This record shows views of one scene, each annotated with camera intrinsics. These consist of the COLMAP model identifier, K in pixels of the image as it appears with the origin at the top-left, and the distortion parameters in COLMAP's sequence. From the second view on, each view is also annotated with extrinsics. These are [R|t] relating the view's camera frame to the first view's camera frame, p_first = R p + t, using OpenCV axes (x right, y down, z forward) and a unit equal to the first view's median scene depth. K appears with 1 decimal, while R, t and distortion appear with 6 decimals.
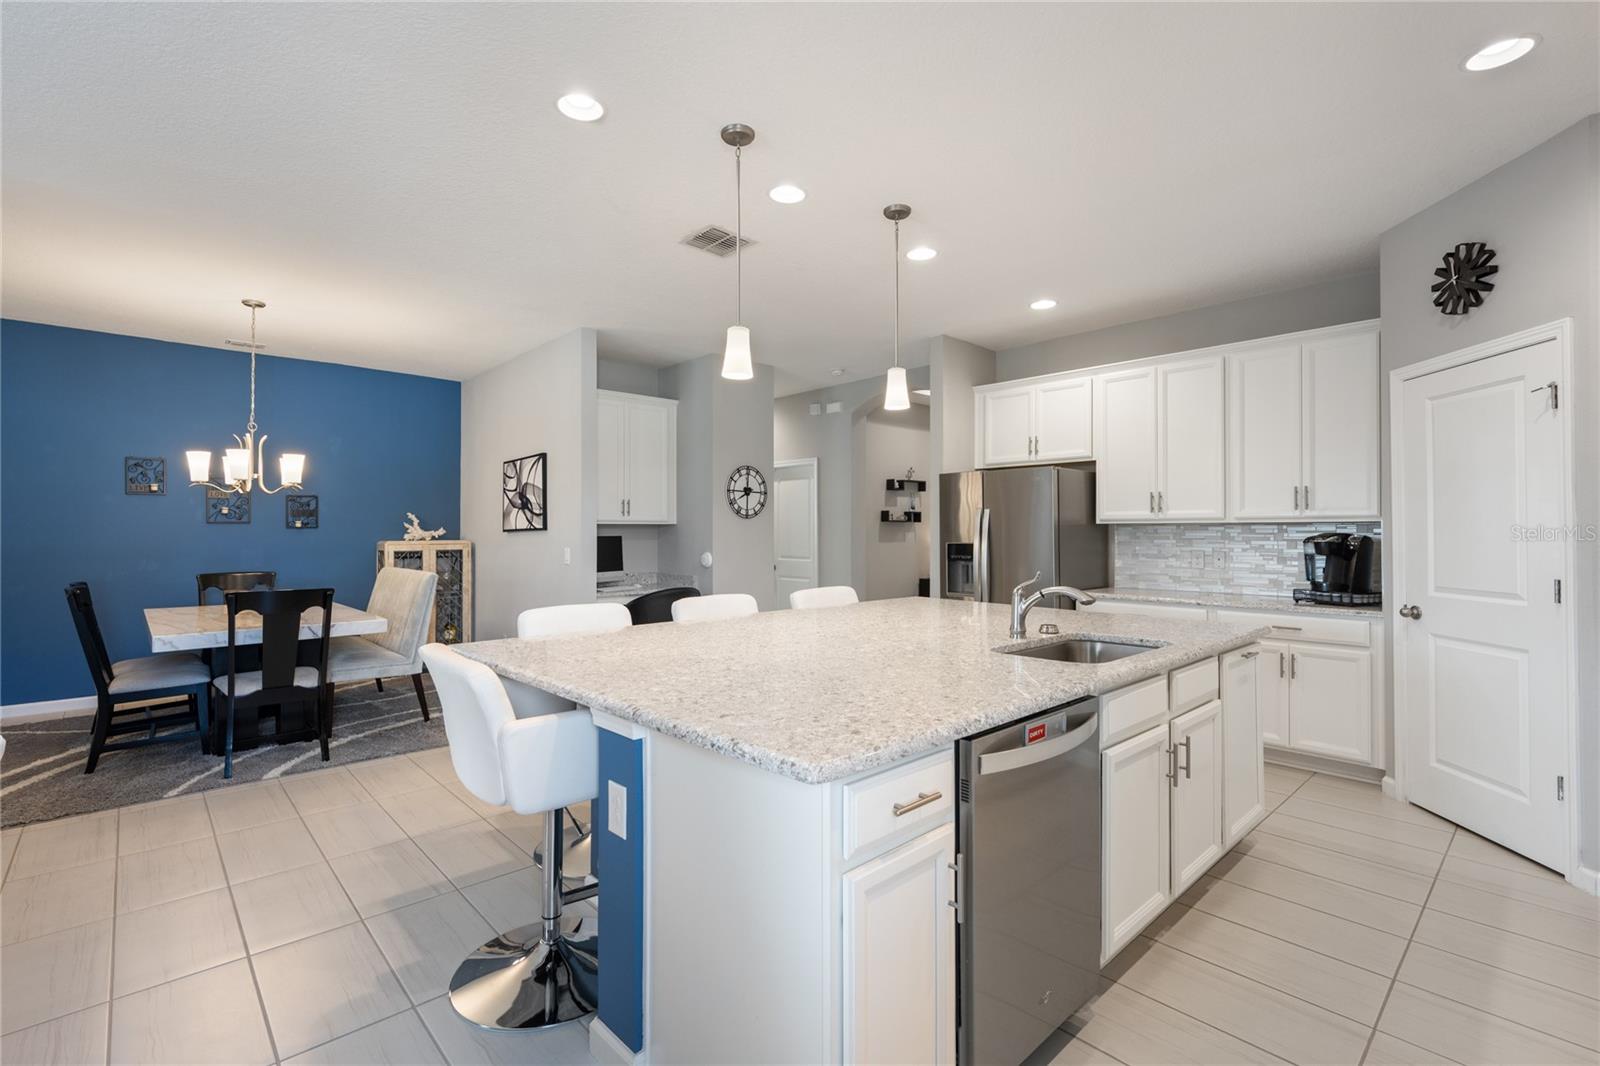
lens RADIAL K [[724.1, 0, 795.0], [0, 724.1, 523.7], [0, 0, 1]] dist [0.004797, 0.000994]
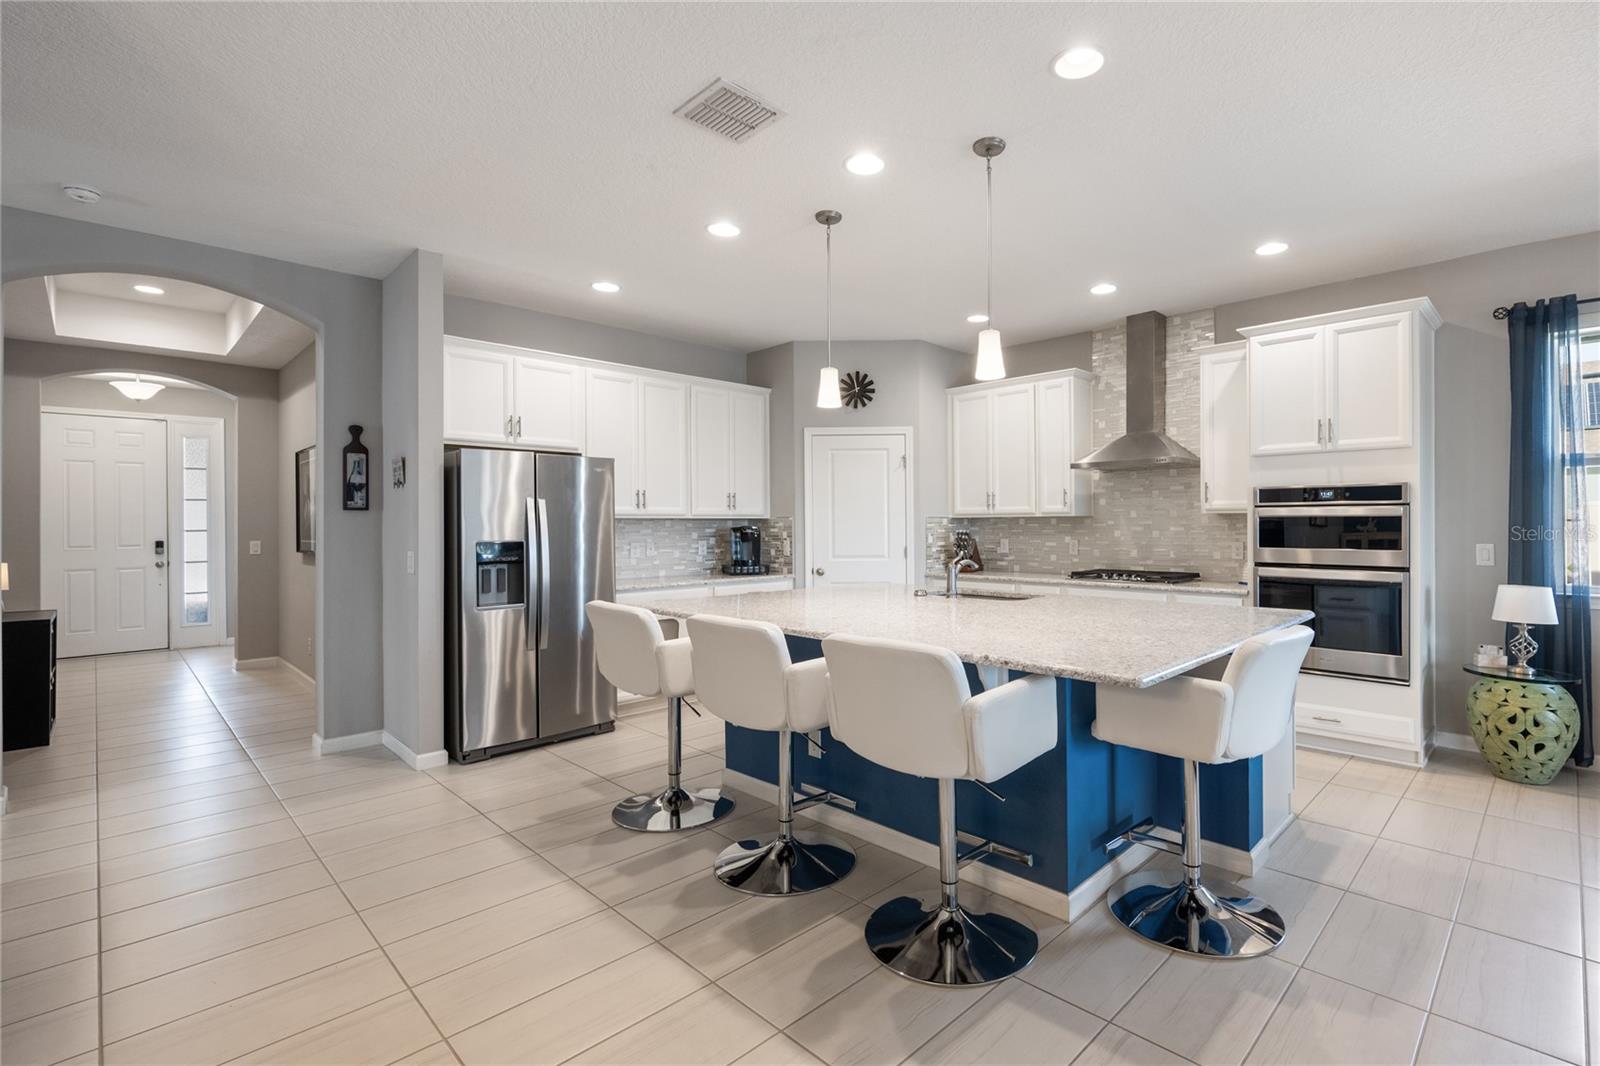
lens RADIAL K [[750.7, 0, 868.2], [0, 750.7, 522.9], [0, 0, 1]] dist [-0.006207, -0.000942]
pose [[-0.064683, 0.001375, 0.997905, -0.791061], [-0.006655, 0.999976, -0.001810, 0.007750], [-0.997884, -0.006758, -0.064673, 0.856928]]
